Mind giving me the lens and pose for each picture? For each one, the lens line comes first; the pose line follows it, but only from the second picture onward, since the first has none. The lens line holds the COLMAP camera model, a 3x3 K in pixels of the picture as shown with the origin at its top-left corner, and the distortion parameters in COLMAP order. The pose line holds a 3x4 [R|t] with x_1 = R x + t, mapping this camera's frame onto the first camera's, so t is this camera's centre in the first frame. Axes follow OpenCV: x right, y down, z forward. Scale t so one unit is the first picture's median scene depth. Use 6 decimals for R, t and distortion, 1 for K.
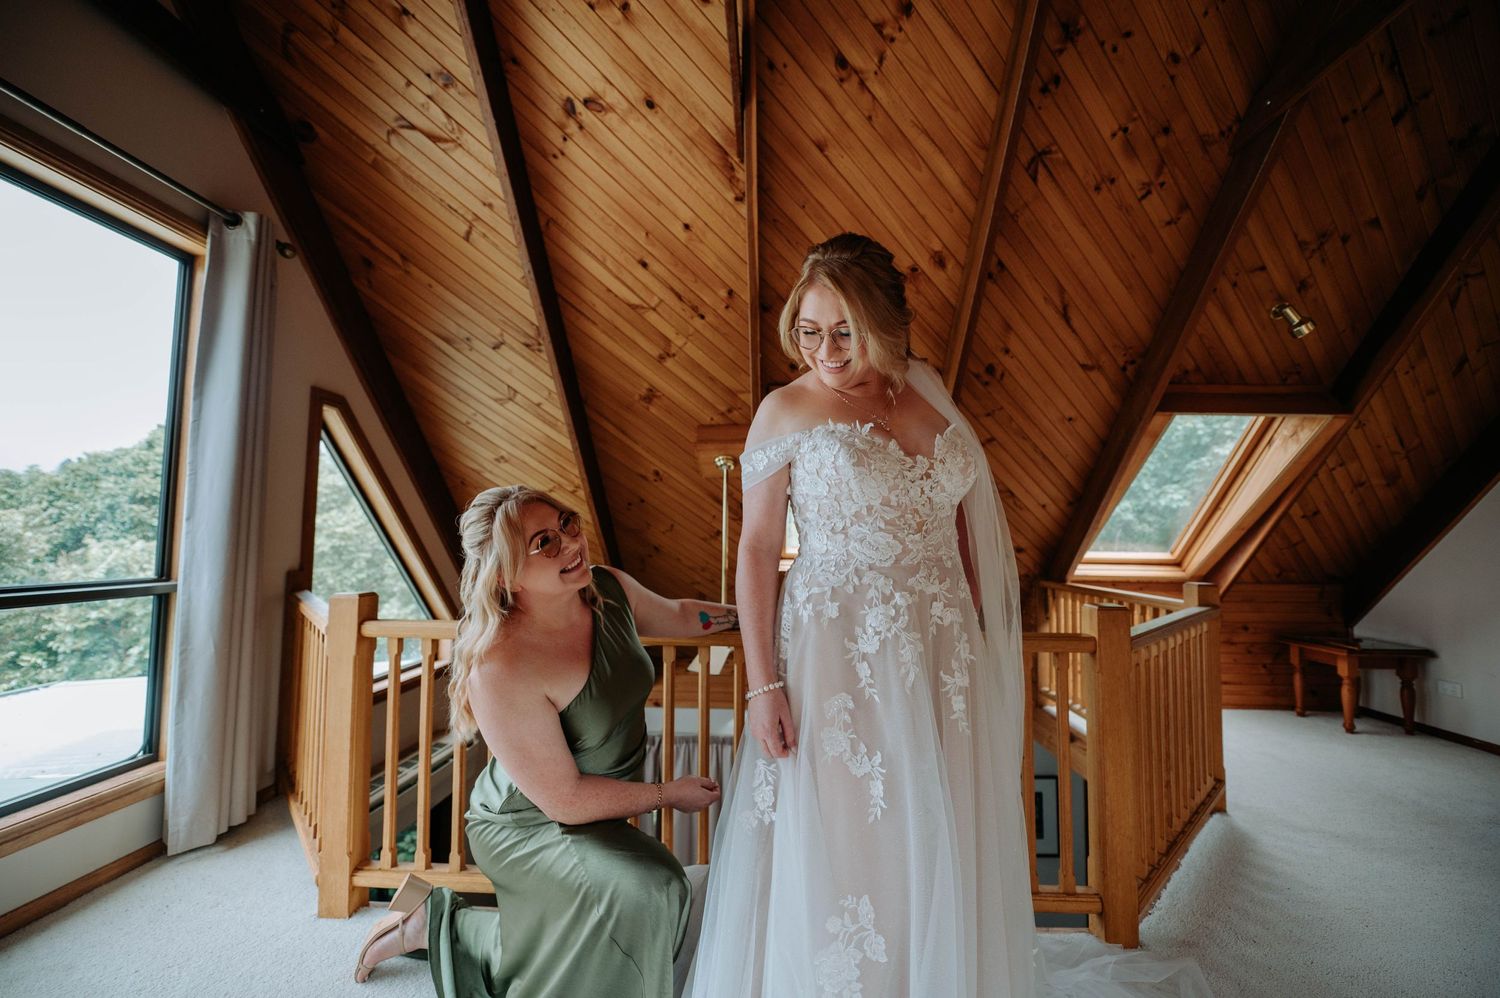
lens RADIAL K [[622.9, 0, 749.2], [0, 622.9, 500.4], [0, 0, 1]] dist [-0.002306, -0.000063]
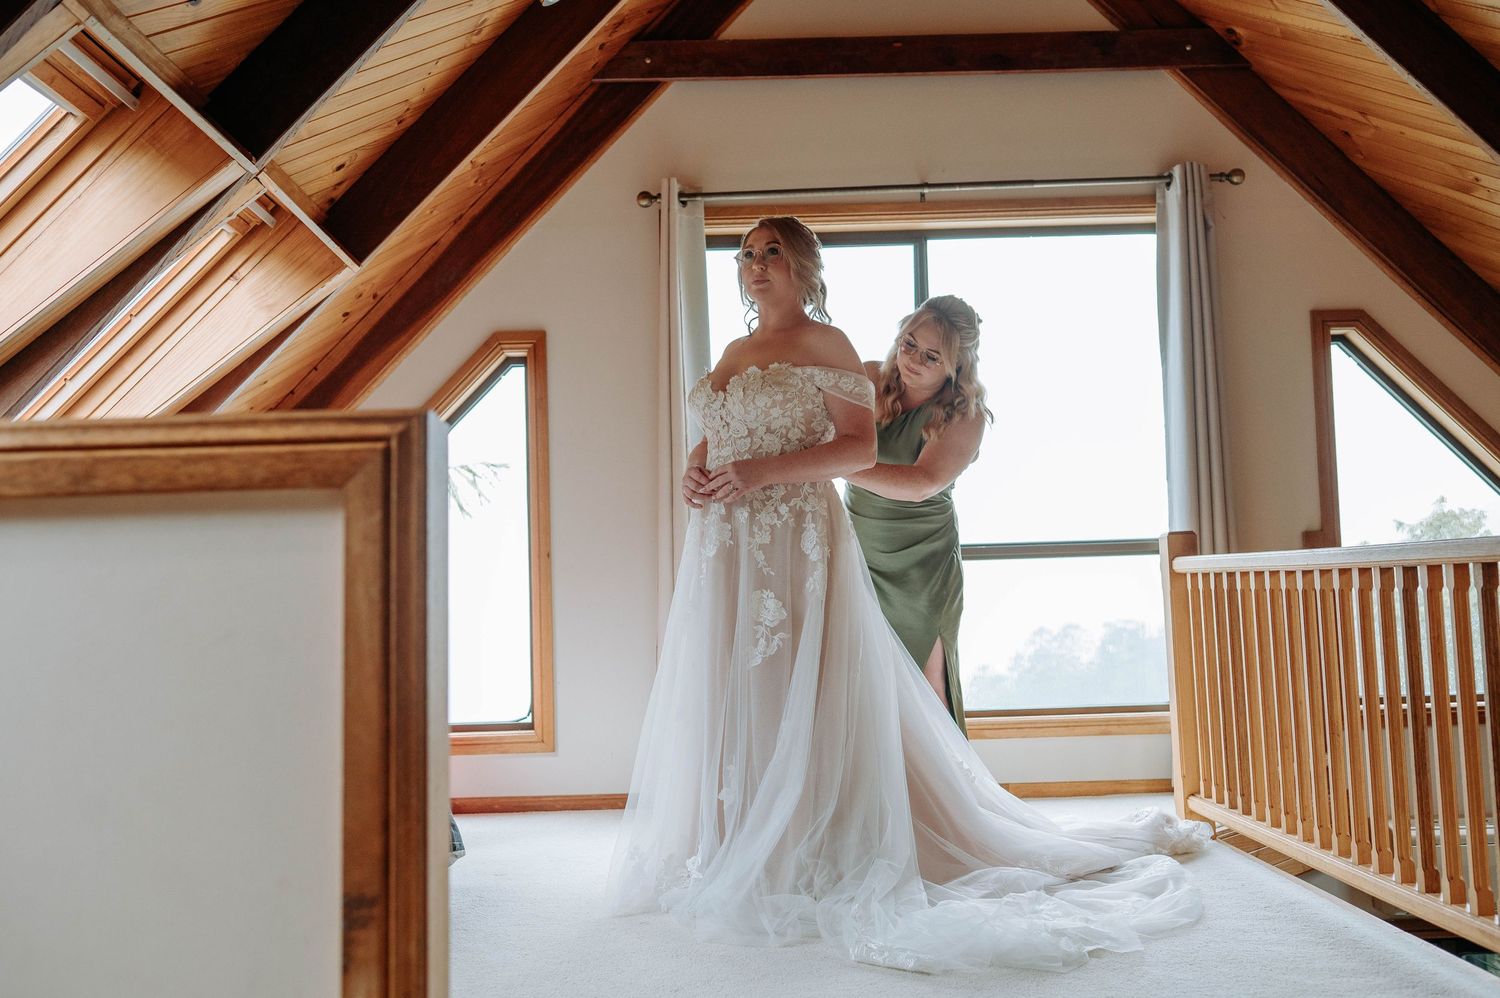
lens RADIAL K [[1474.1, 0, 747.7], [0, 1474.1, 499.4], [0, 0, 1]] dist [0.008961, 0.000000]
pose [[0.041049, -0.078522, -0.996067, 1.335903], [0.090962, 0.993061, -0.074537, 0.160954], [0.995008, -0.087544, 0.047907, 0.148134]]
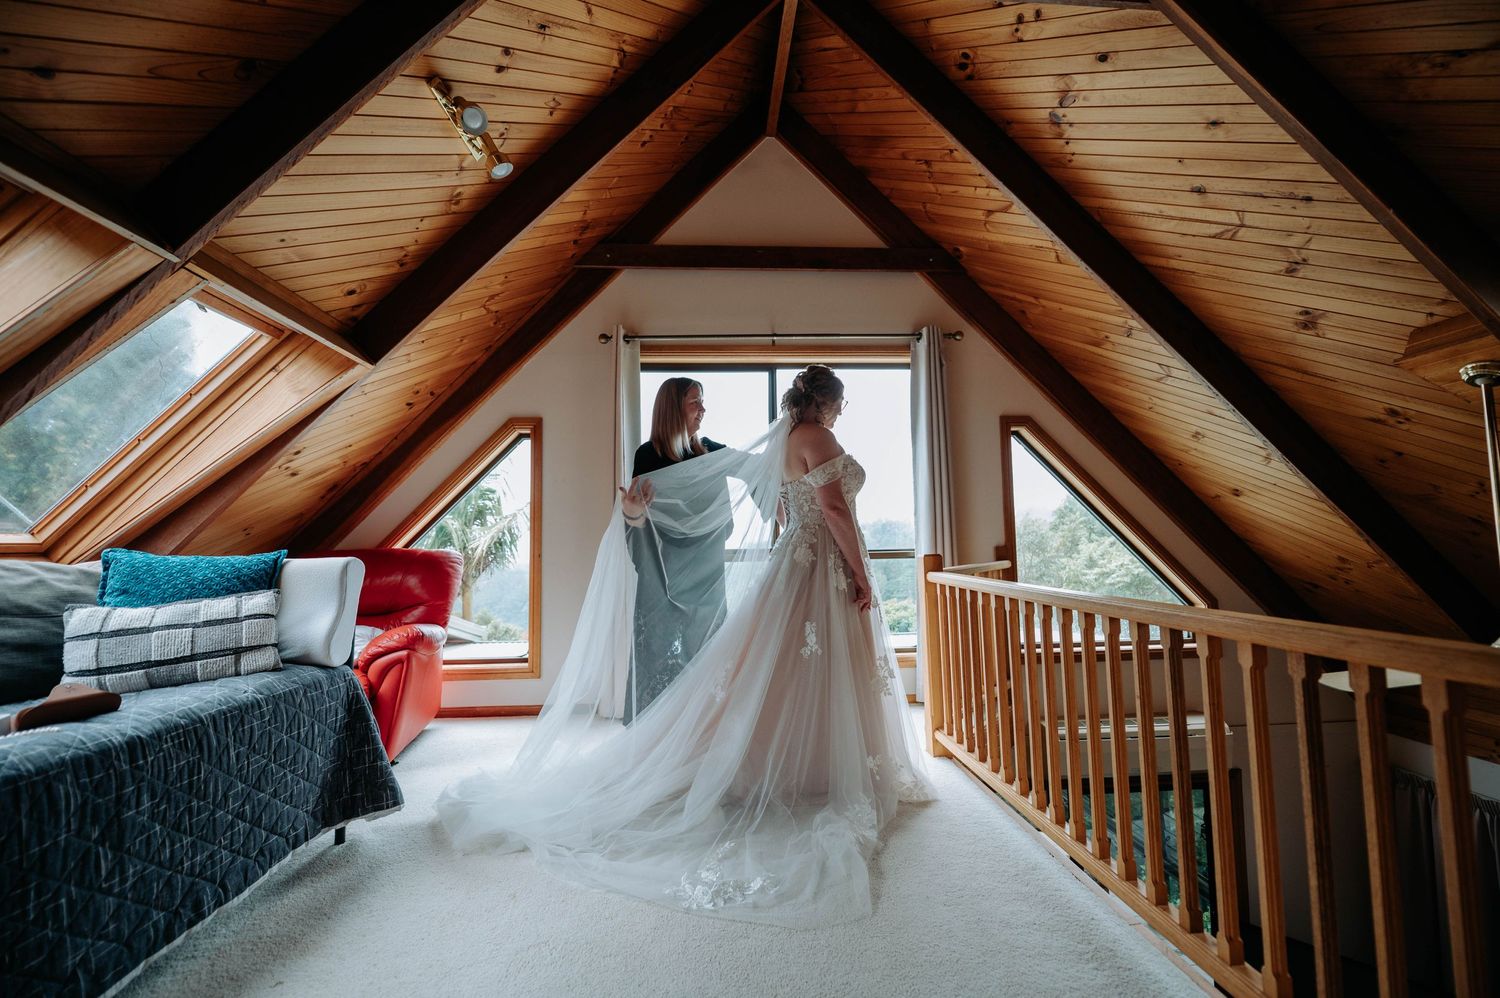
lens RADIAL K [[611.1, 0, 751.3], [0, 611.1, 496.3], [0, 0, 1]] dist [0.001269, 0.000067]
pose [[0.095608, -0.086522, -0.991652, 0.664803], [0.079325, 0.993709, -0.079054, 0.068197], [0.992253, -0.071104, 0.101870, 0.314724]]
